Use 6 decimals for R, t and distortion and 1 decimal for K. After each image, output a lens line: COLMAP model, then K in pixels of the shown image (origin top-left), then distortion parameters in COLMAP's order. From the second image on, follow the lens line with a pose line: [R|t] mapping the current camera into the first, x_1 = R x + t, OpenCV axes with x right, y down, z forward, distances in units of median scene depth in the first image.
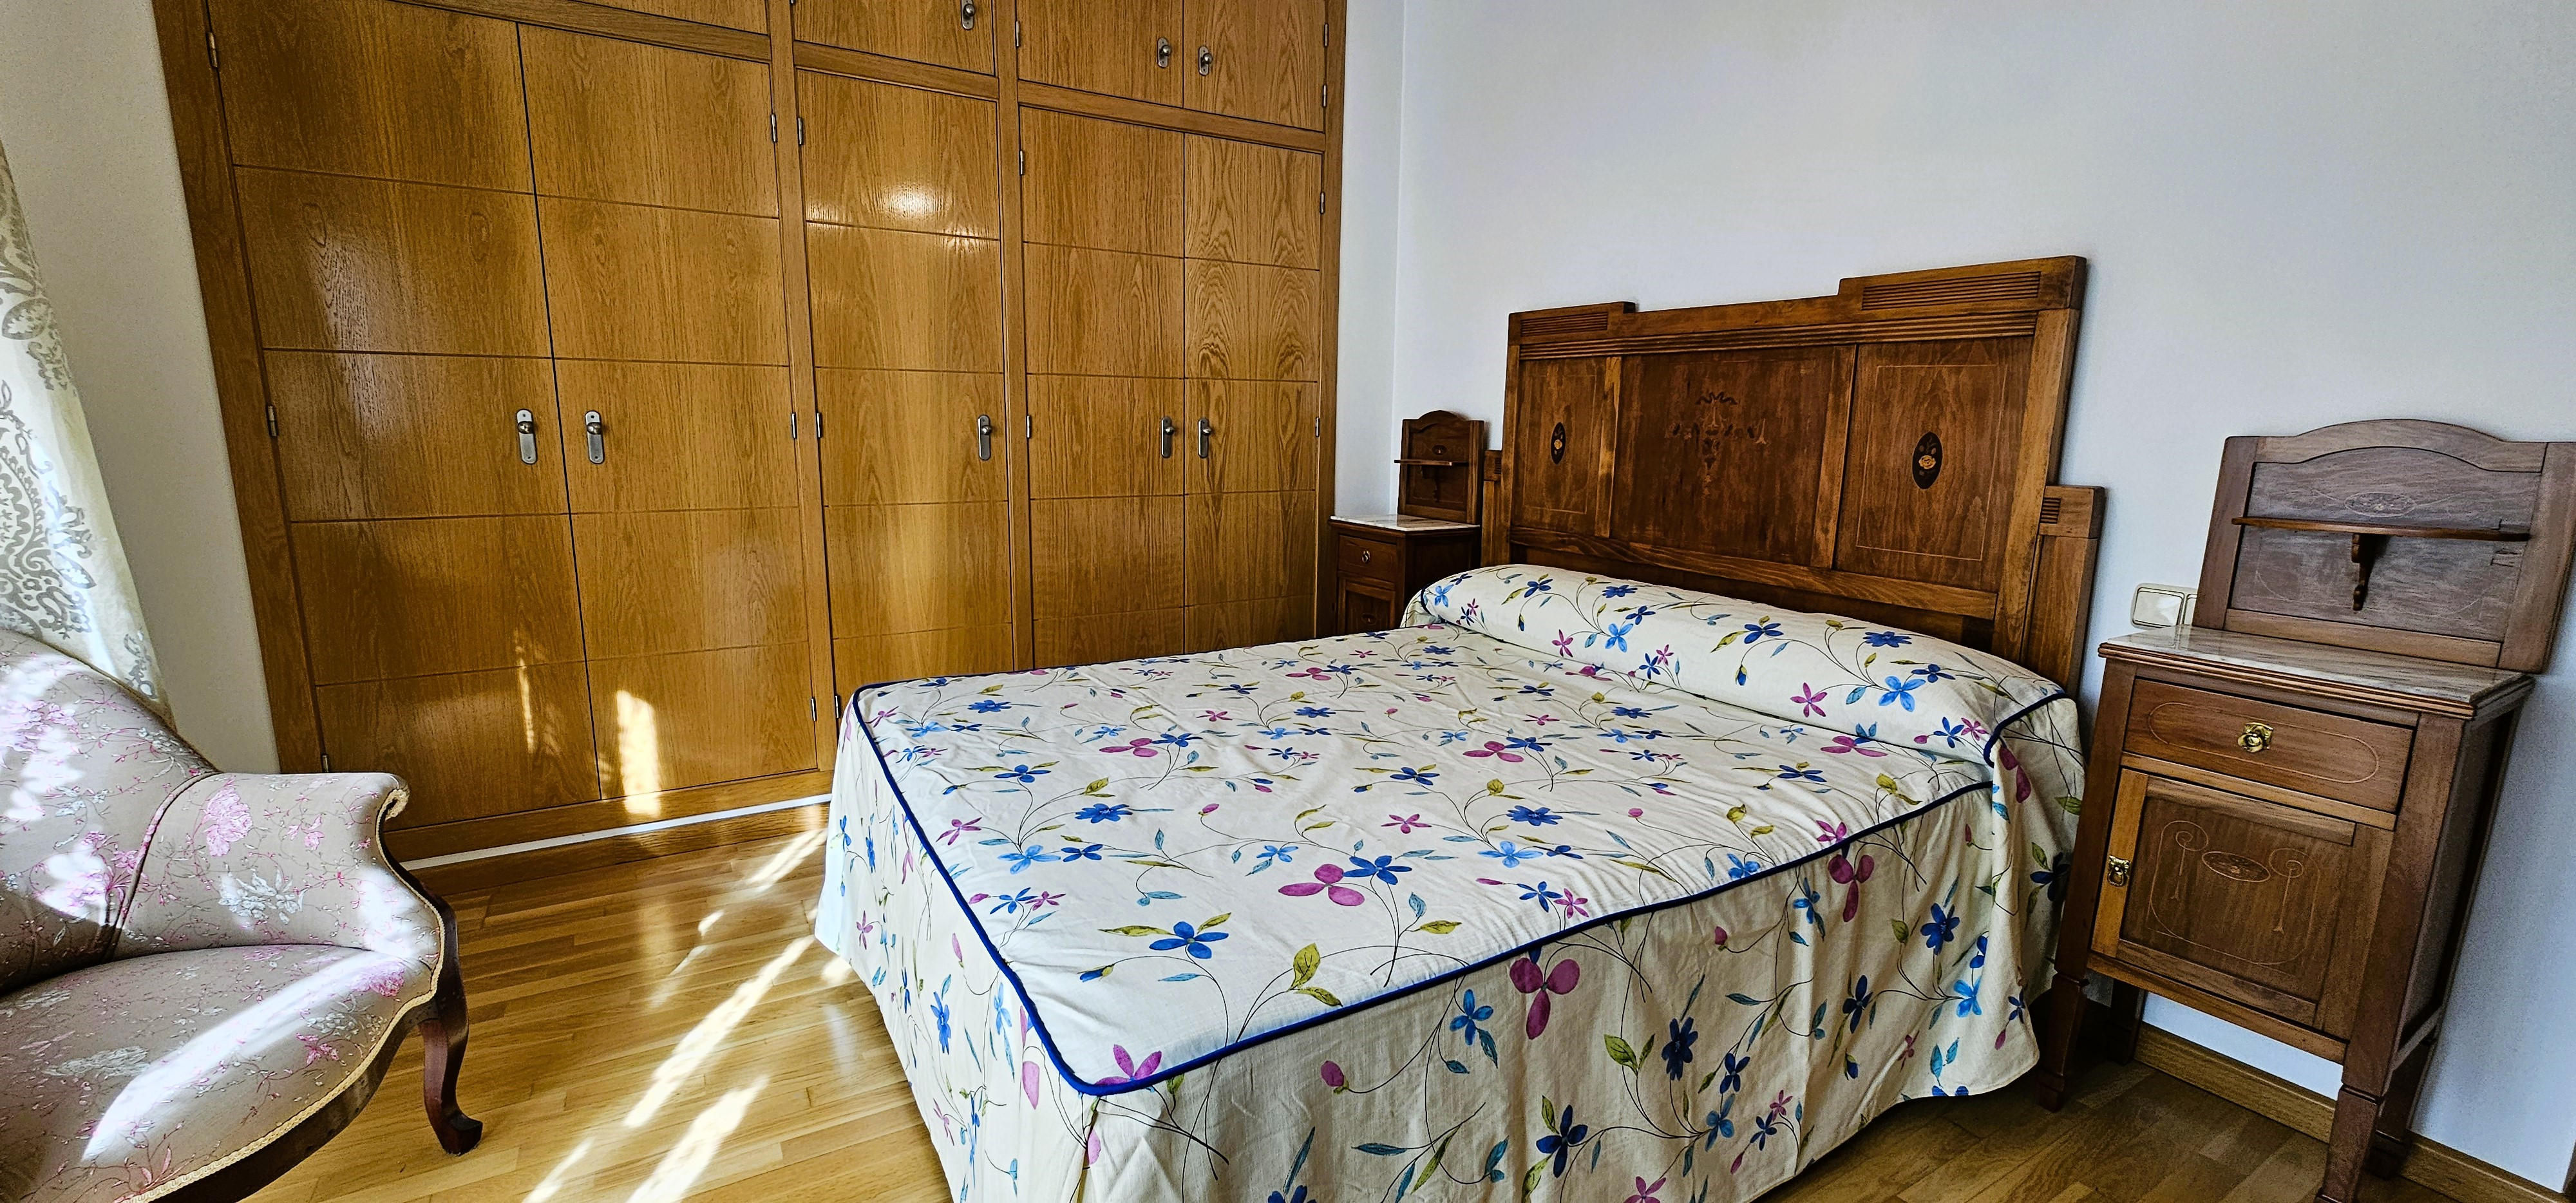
lens RADIAL K [[1050.9, 0, 1288.7], [0, 1050.9, 604.8], [0, 0, 1]] dist [0.001142, -0.000135]
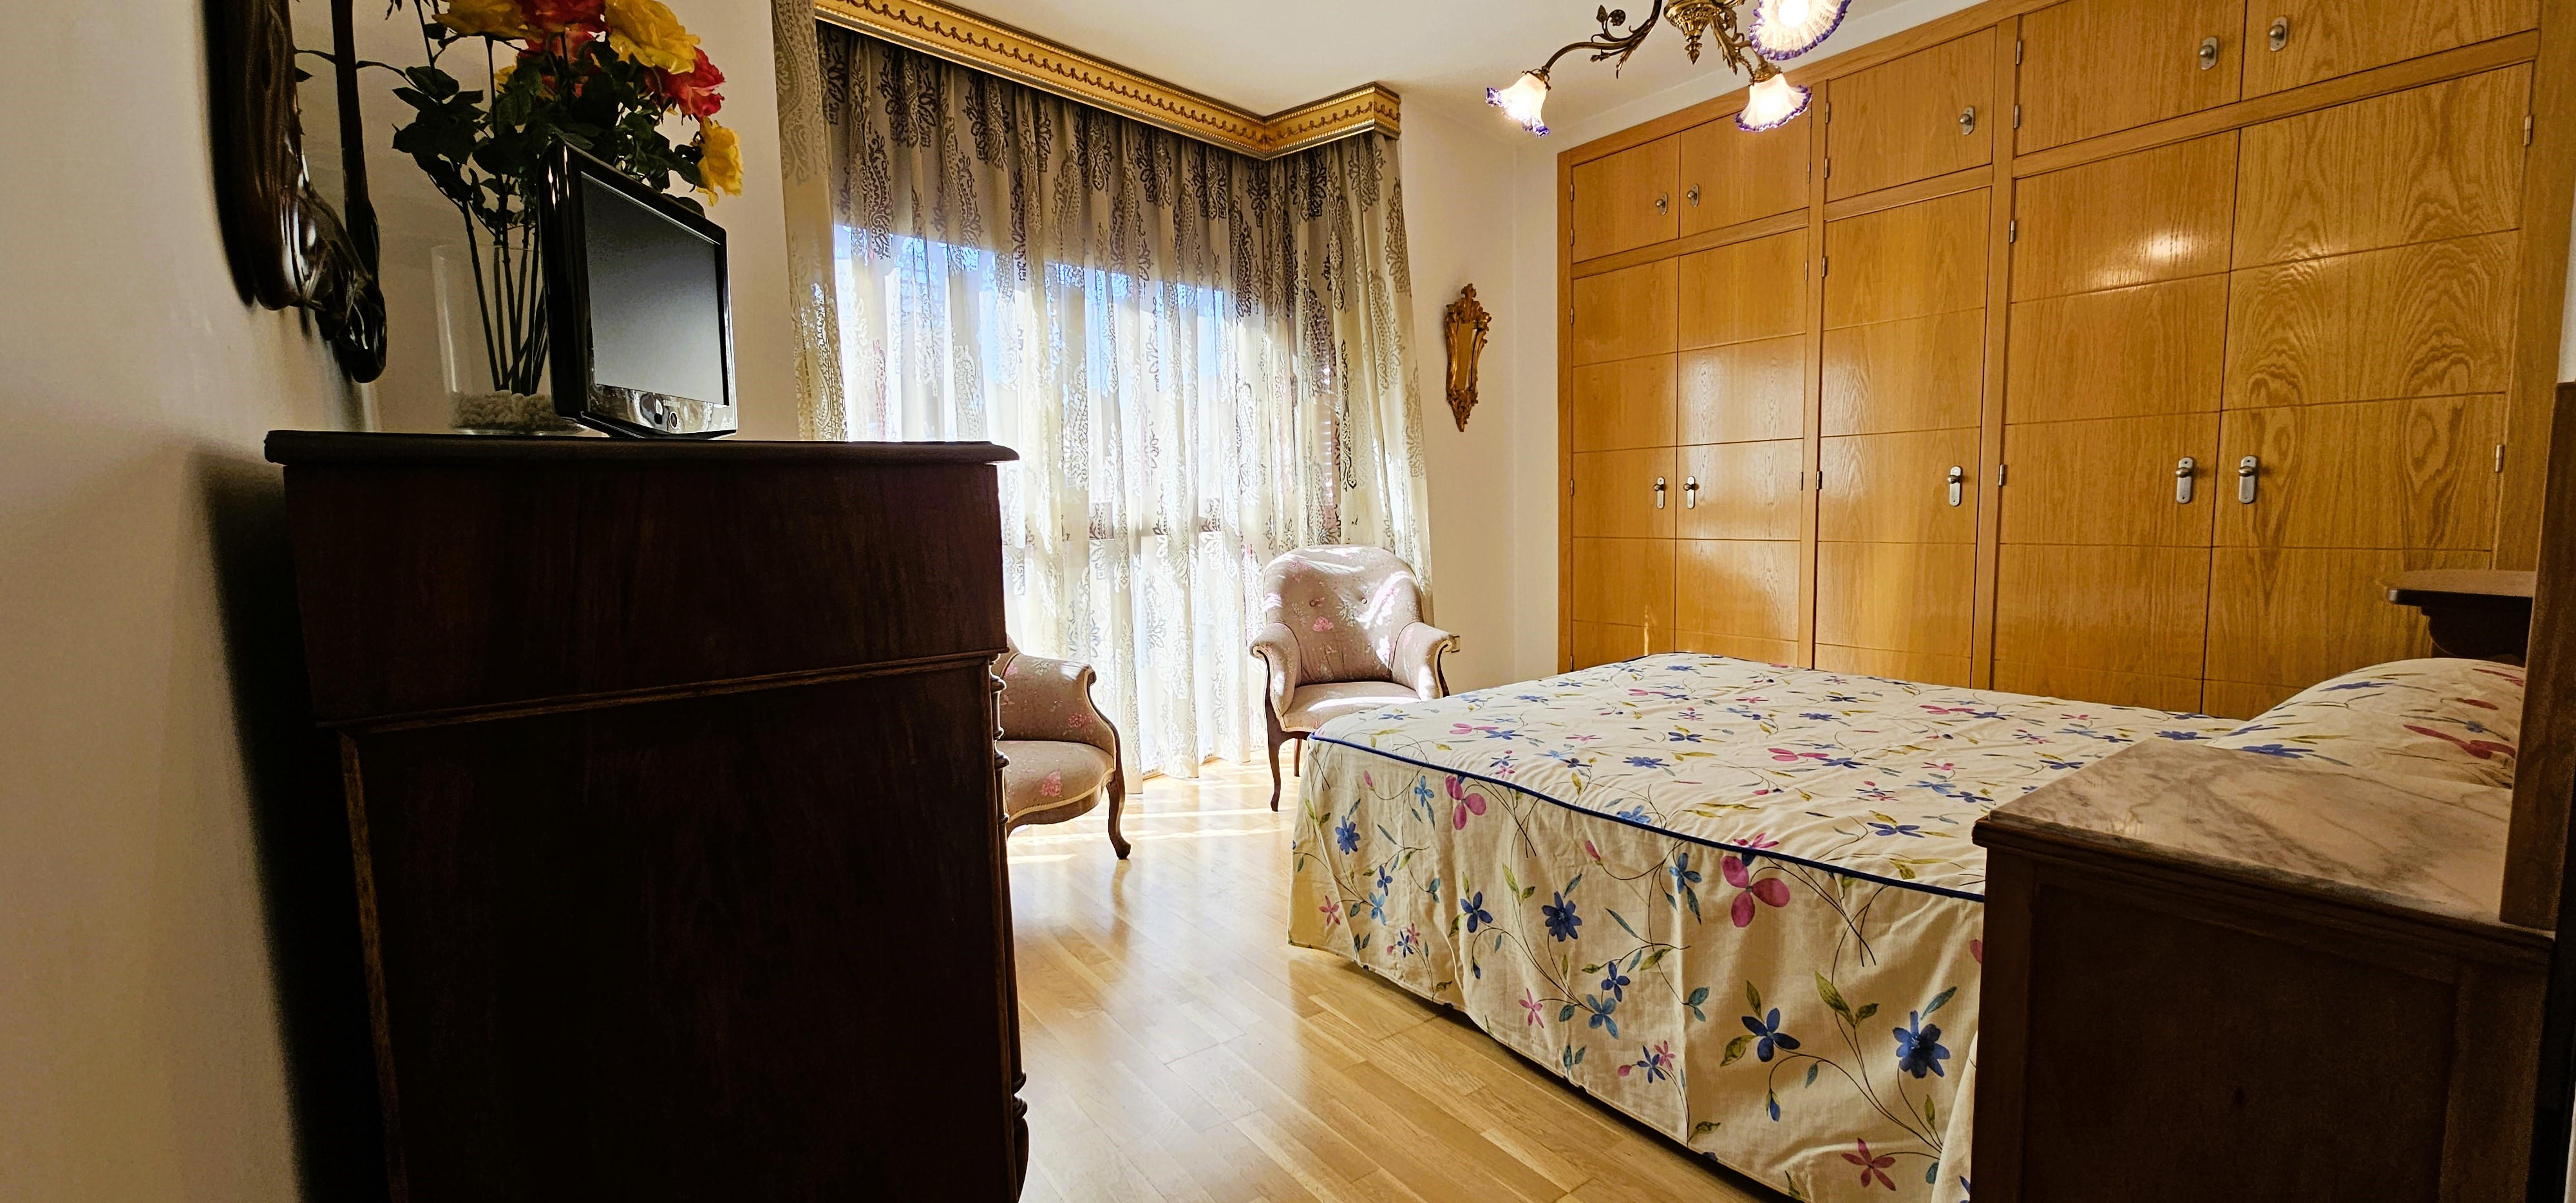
lens RADIAL K [[1050.9, 0, 1290.2], [0, 1050.9, 606.9], [0, 0, 1]] dist [0.001142, -0.000135]
pose [[0.082543, 0.087086, -0.992775, 1.339337], [-0.150434, 0.985849, 0.073970, -0.016145], [0.985168, 0.143242, 0.094475, 0.382681]]
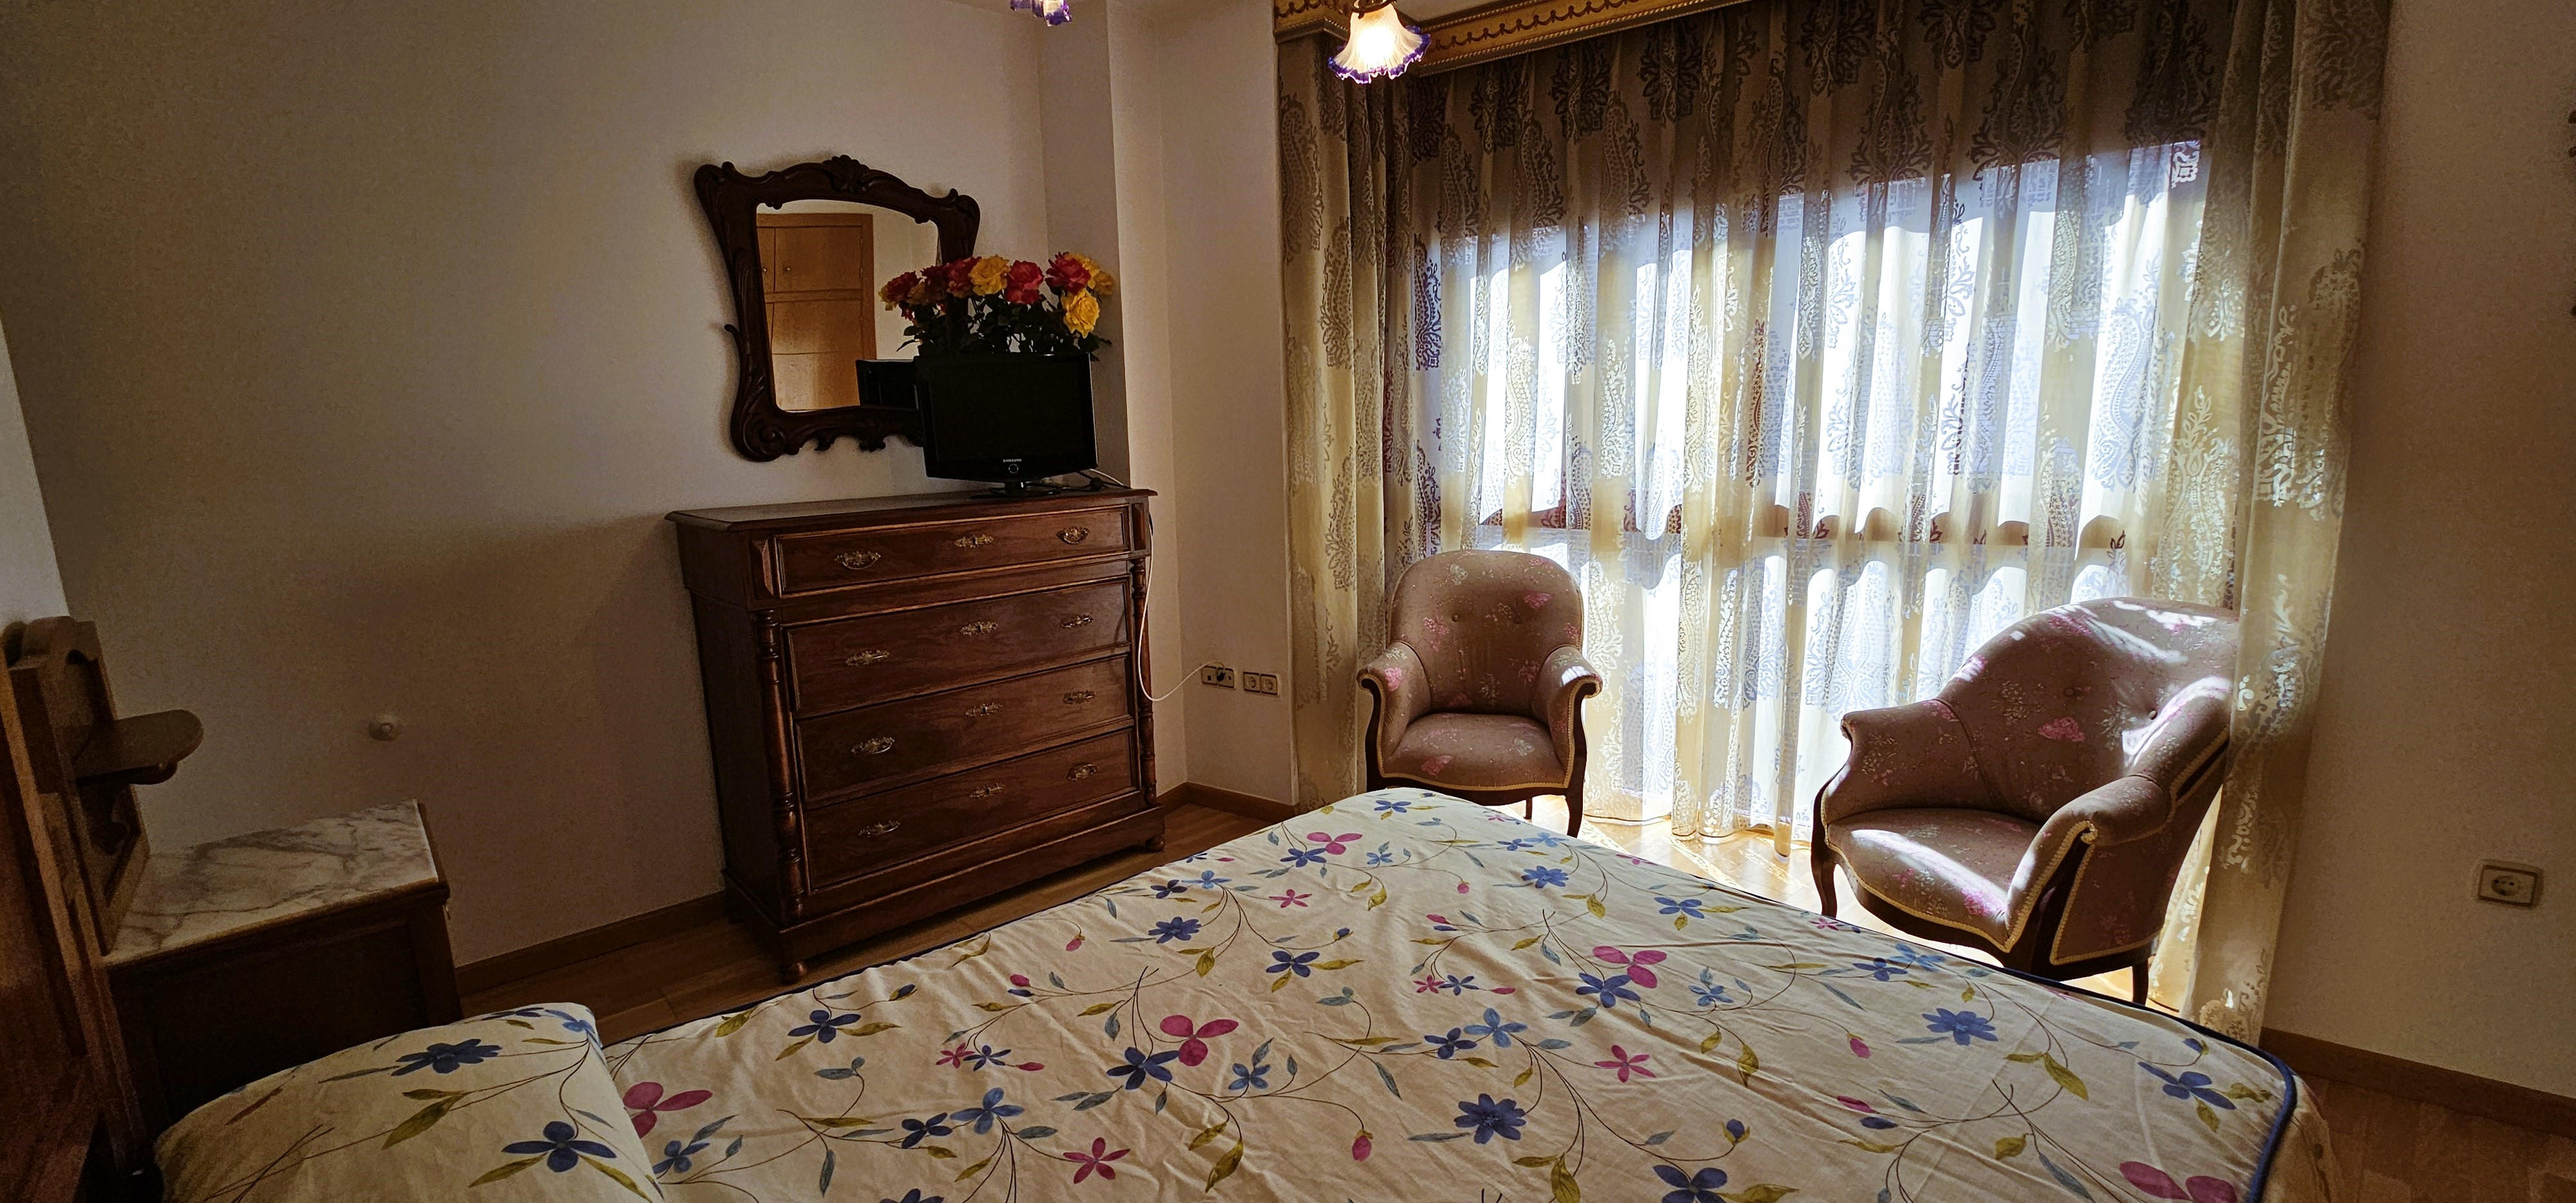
lens RADIAL K [[1050.9, 0, 1291.7], [0, 1050.9, 599.8], [0, 0, 1]] dist [0.001142, -0.000135]
pose [[-0.981866, 0.041569, -0.184962, 0.274813], [-0.022933, 0.942453, 0.333551, -0.429755], [0.188184, 0.331744, -0.924409, 1.728235]]
